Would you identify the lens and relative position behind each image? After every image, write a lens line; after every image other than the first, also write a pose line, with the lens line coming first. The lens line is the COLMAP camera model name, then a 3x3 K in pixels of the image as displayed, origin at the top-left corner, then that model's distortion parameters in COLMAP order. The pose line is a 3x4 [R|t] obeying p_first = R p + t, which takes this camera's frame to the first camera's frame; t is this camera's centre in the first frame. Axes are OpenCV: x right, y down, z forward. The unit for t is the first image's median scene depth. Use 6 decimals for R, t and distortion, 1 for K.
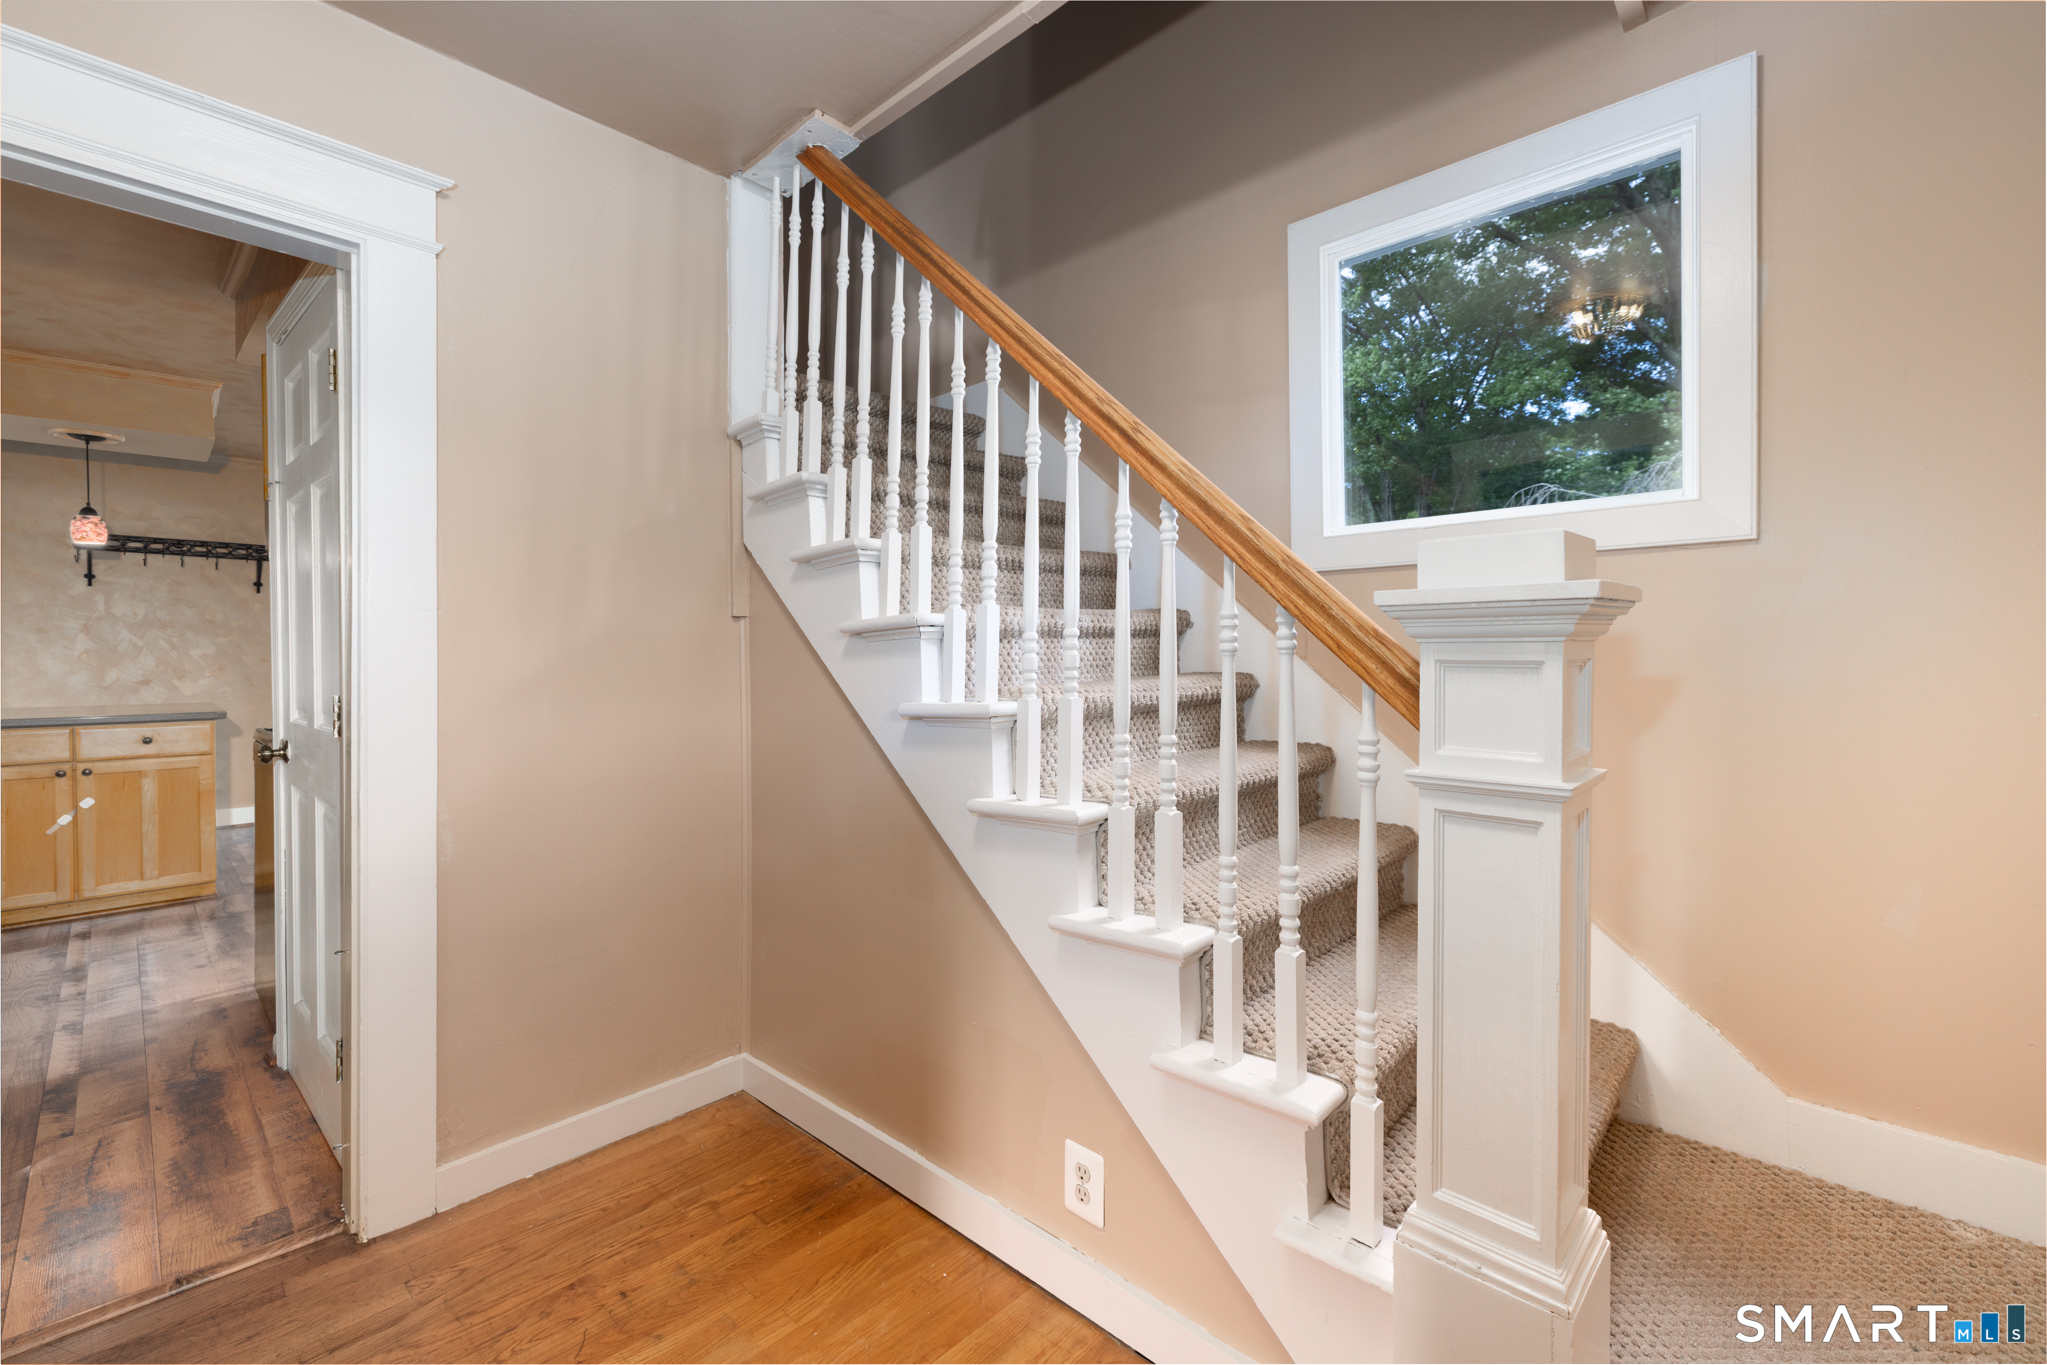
lens RADIAL K [[861.1, 0, 1002.2], [0, 861.1, 661.0], [0, 0, 1]] dist [0.000329, -0.000072]
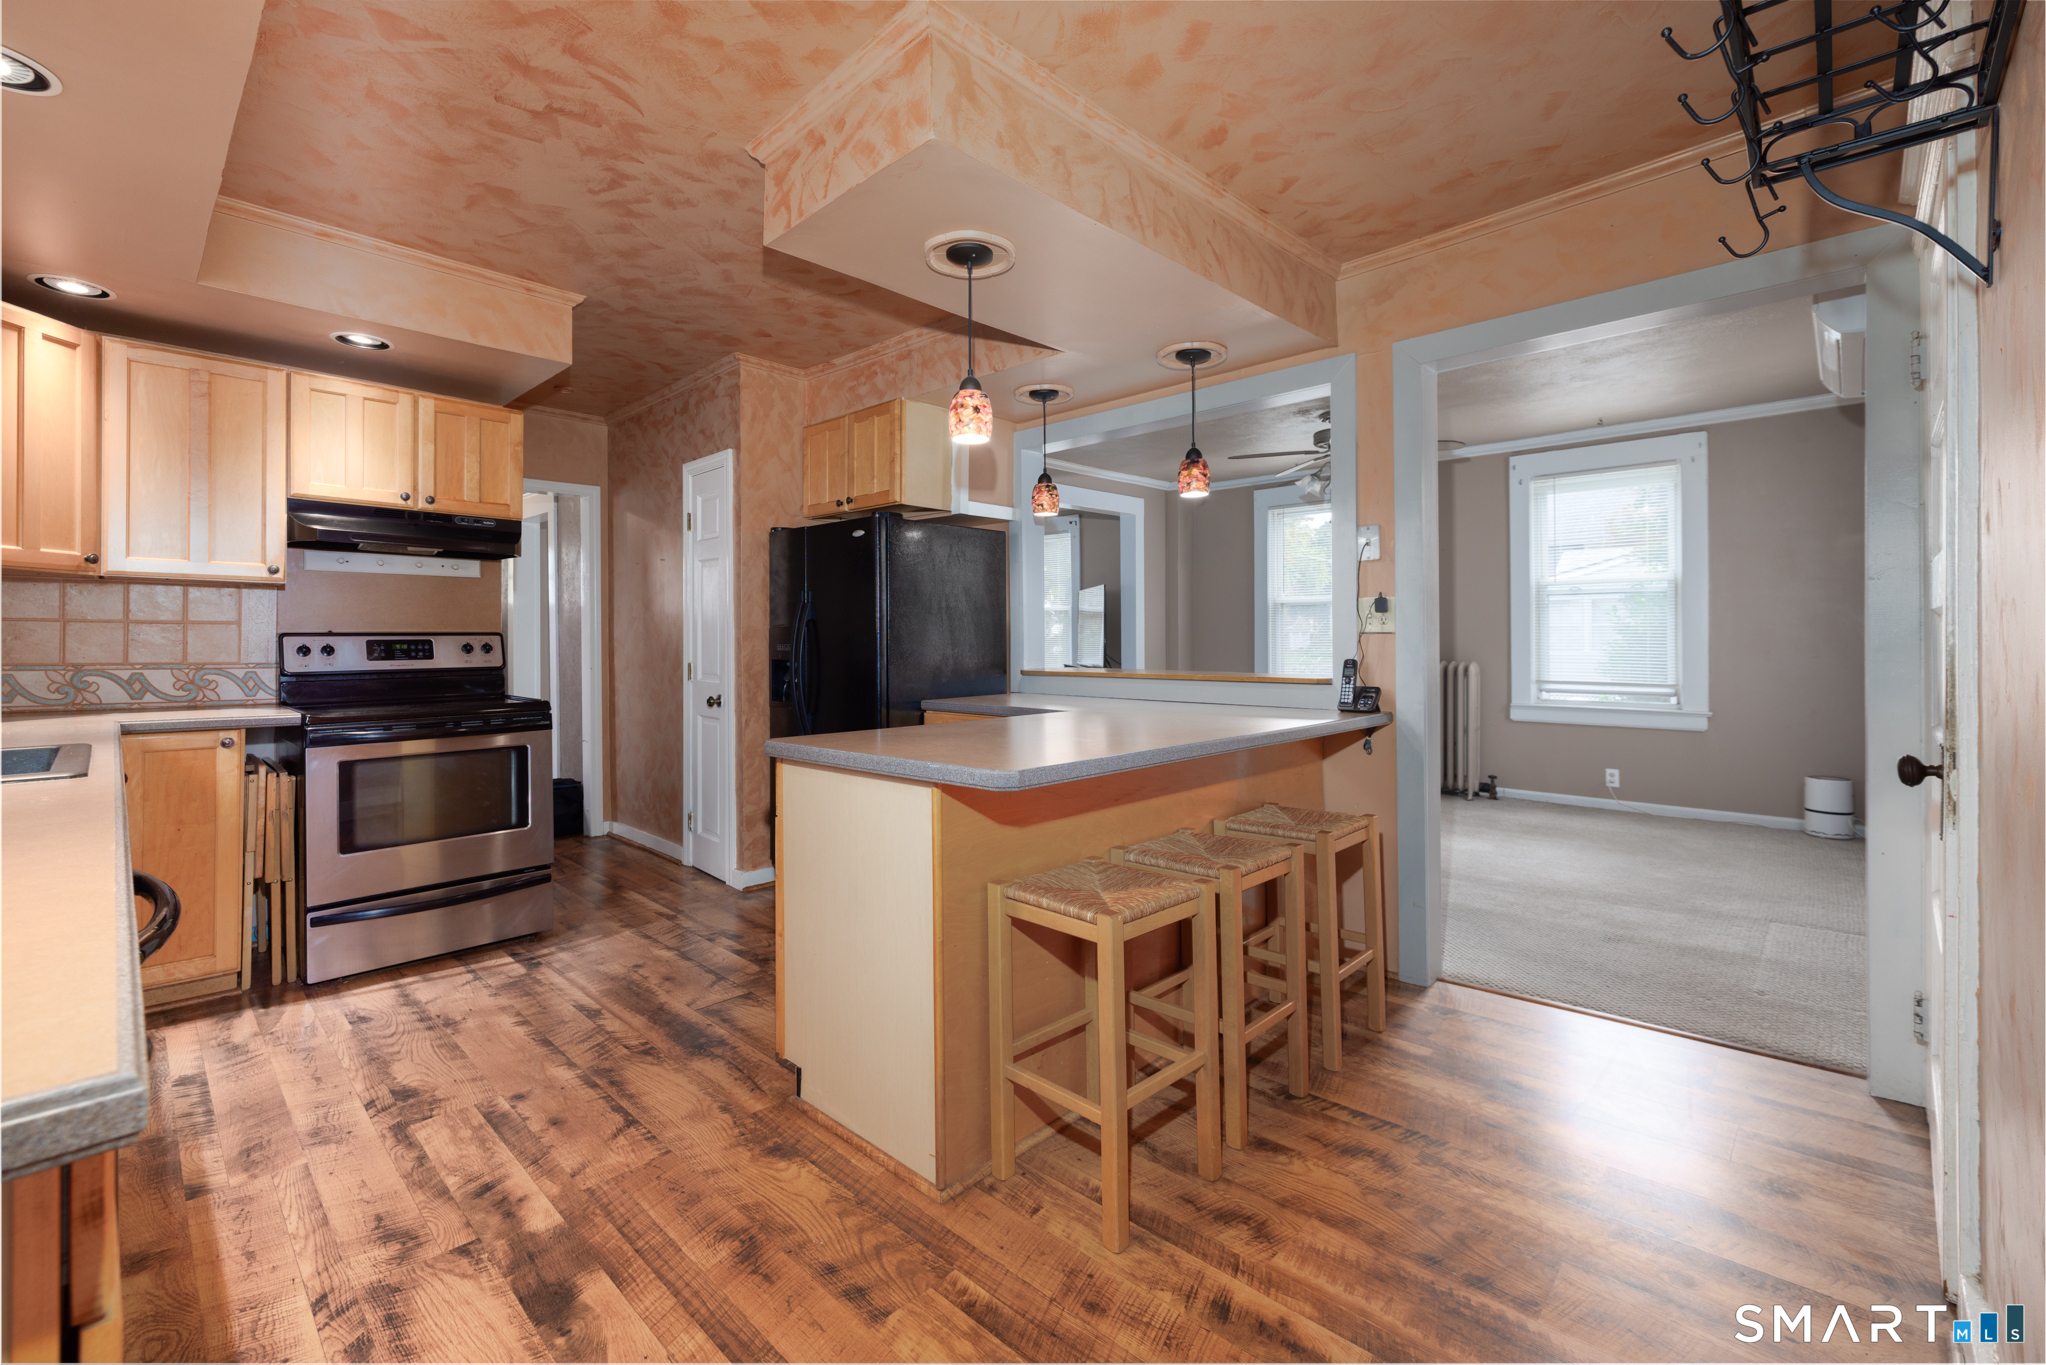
lens RADIAL K [[860.7, 0, 1001.7], [0, 860.7, 661.0], [0, 0, 1]] dist [0.000329, -0.000072]
pose [[-0.999924, 0.008938, 0.008530, -1.458455], [0.009154, 0.999630, 0.025622, 0.001760], [-0.008298, 0.025698, -0.999635, 2.097289]]
